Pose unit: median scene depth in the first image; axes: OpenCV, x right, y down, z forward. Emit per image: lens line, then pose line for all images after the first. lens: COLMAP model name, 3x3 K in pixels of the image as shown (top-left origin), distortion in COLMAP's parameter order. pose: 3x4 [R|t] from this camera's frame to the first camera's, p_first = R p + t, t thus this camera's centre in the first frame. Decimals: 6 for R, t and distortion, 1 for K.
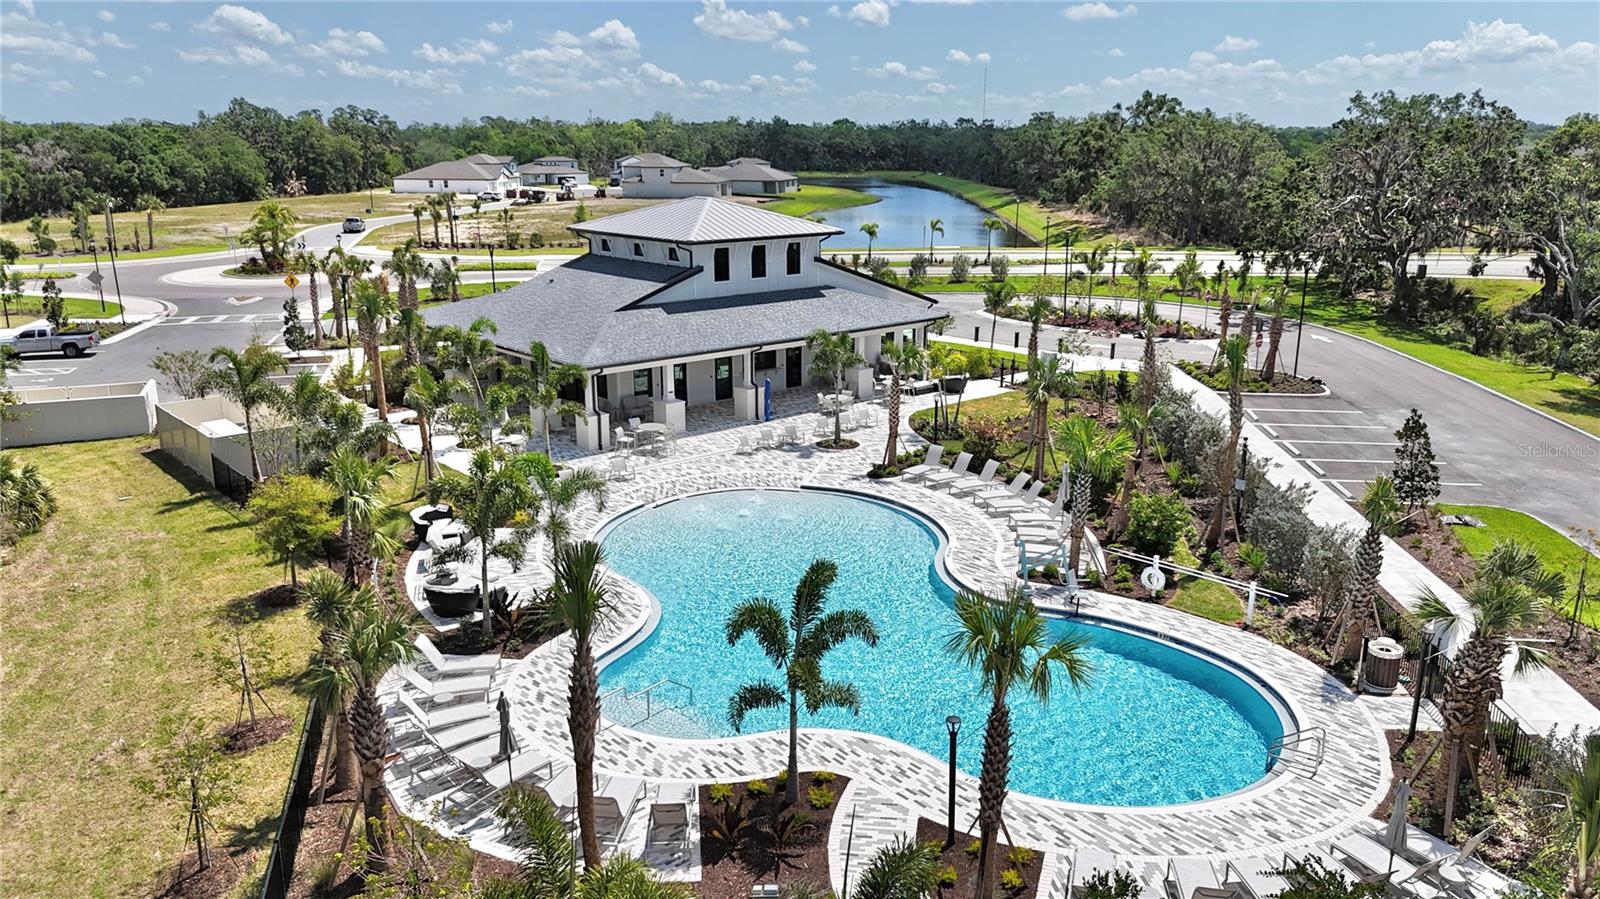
lens RADIAL K [[1139.3, 0, 786.1], [0, 1139.3, 452.3], [0, 0, 1]] dist [0.062330, -0.071065]
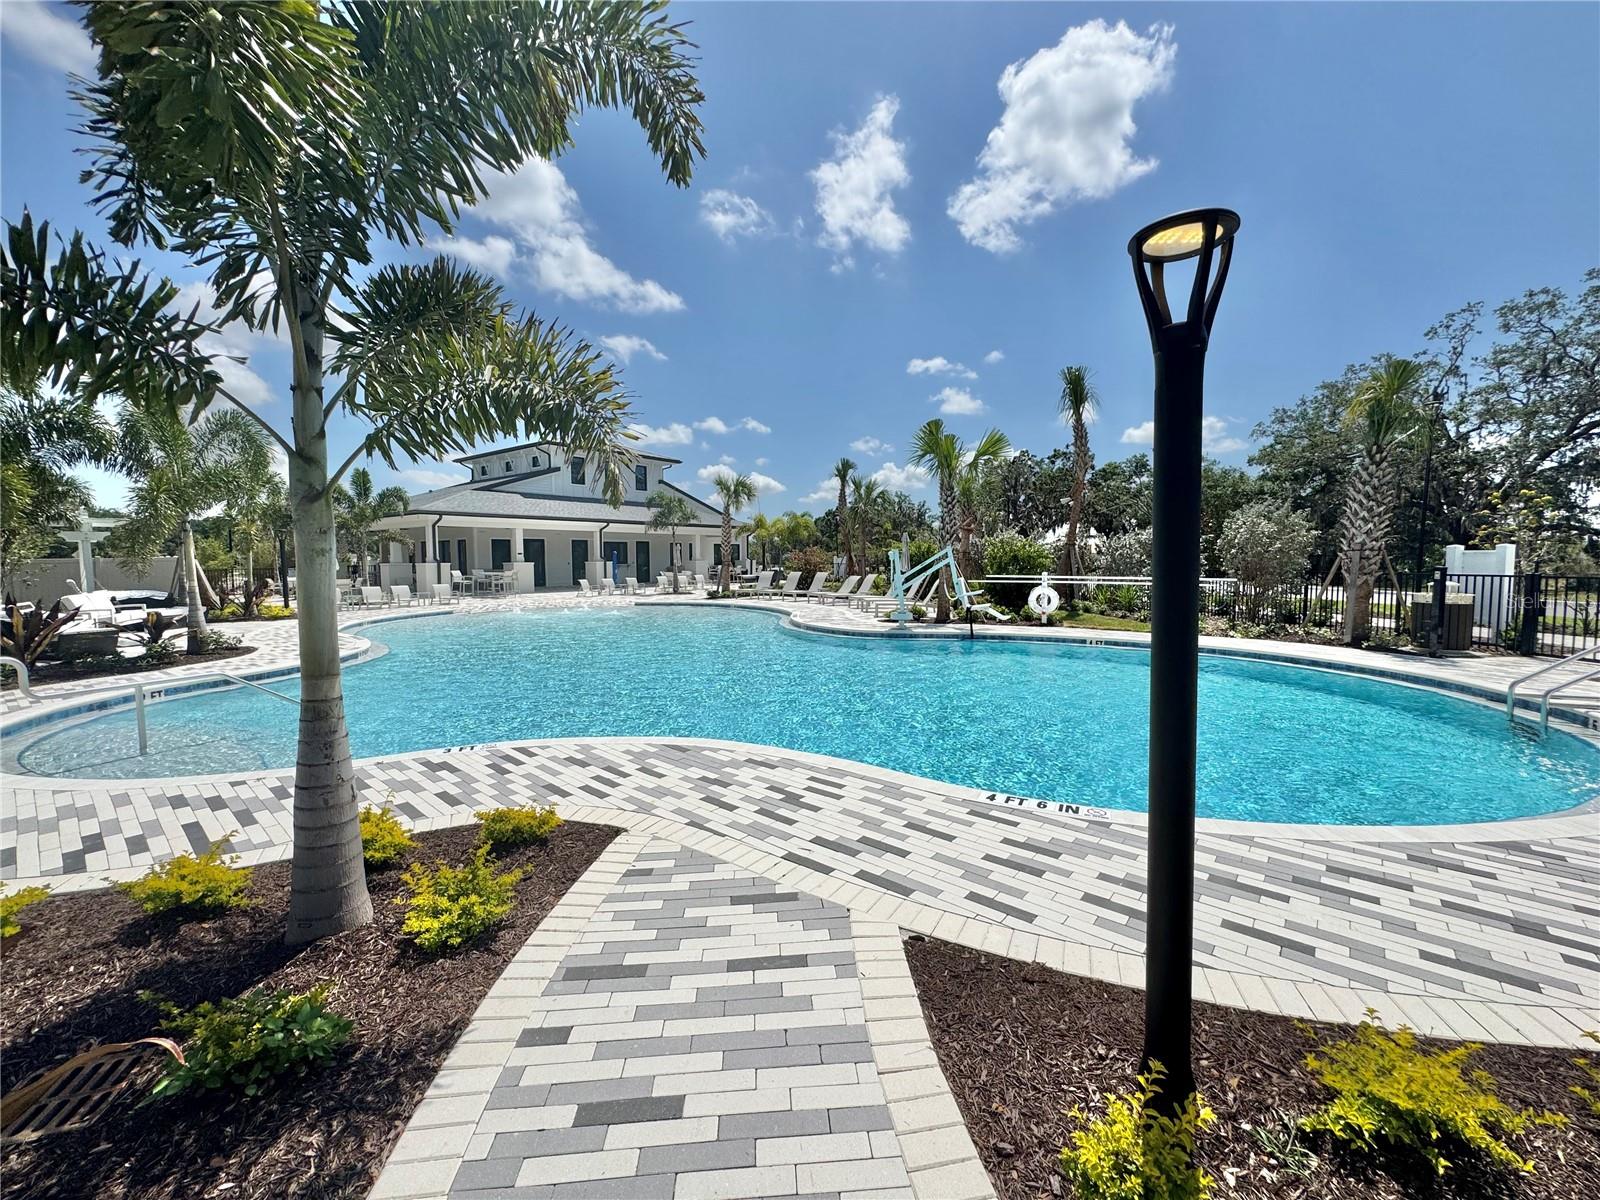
lens RADIAL K [[643.4, 0, 798.4], [0, 643.4, 598.9], [0, 0, 1]] dist [-0.002567, 0.000232]
pose [[0.977575, -0.012104, 0.210238, 0.017908], [0.051129, 0.982117, -0.181198, 0.069637], [-0.204285, 0.187884, 0.960712, 0.220762]]
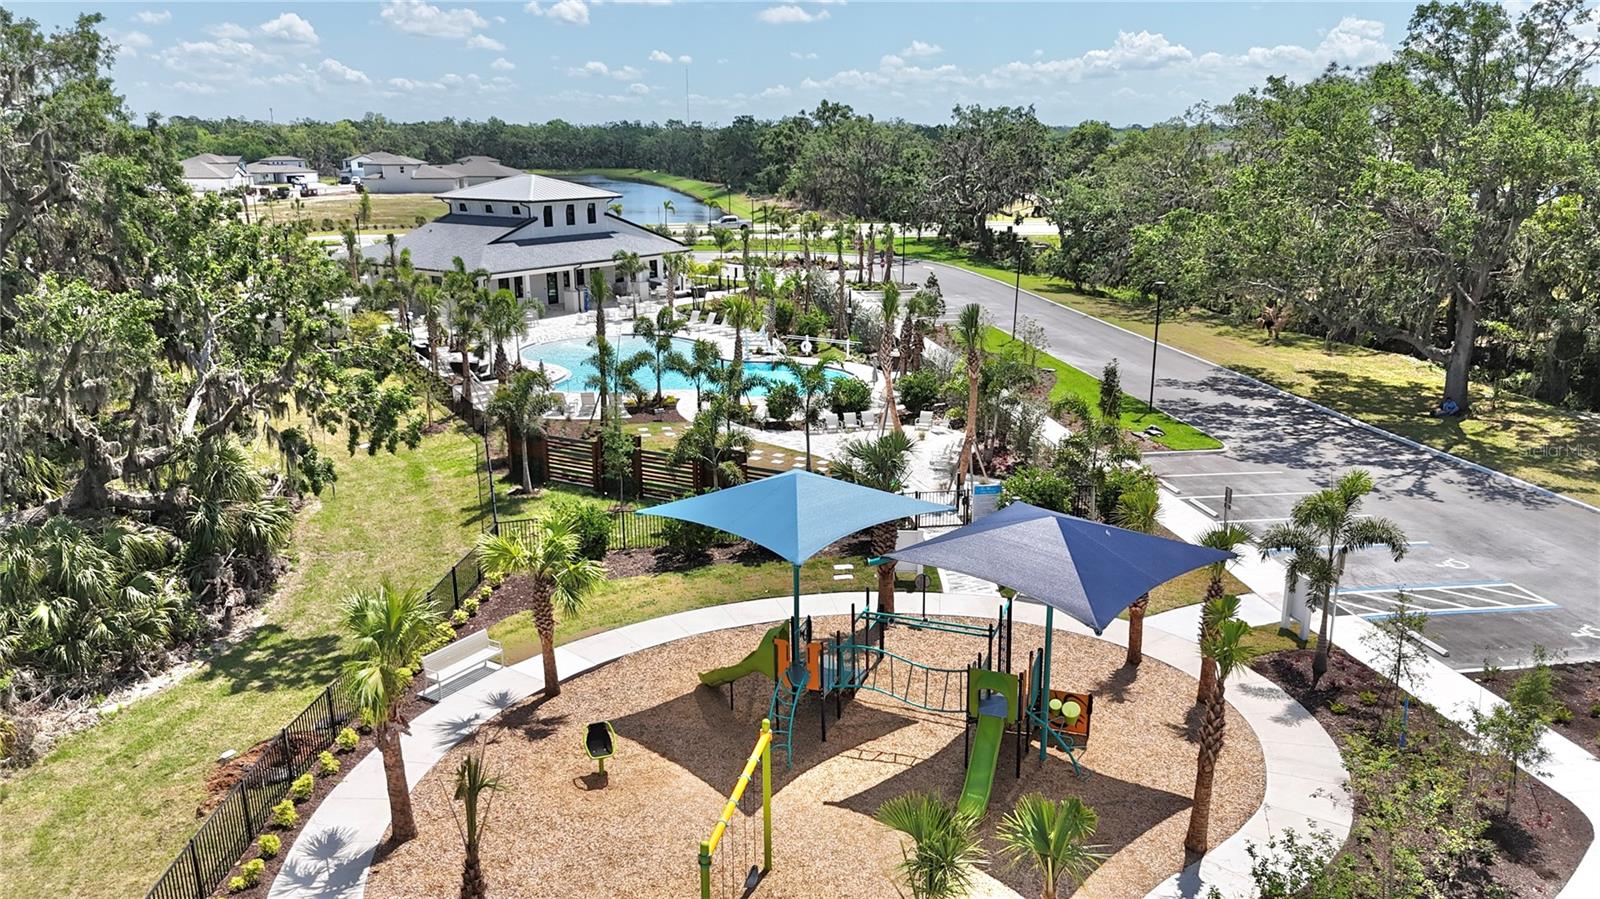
lens RADIAL K [[1139.3, 0, 786.1], [0, 1139.3, 452.3], [0, 0, 1]] dist [0.062330, -0.071065]
pose [[0.970016, -0.068432, 0.233207, -0.087286], [0.068542, 0.997619, 0.007642, 0.115639], [-0.233174, 0.008571, 0.972397, -0.413212]]
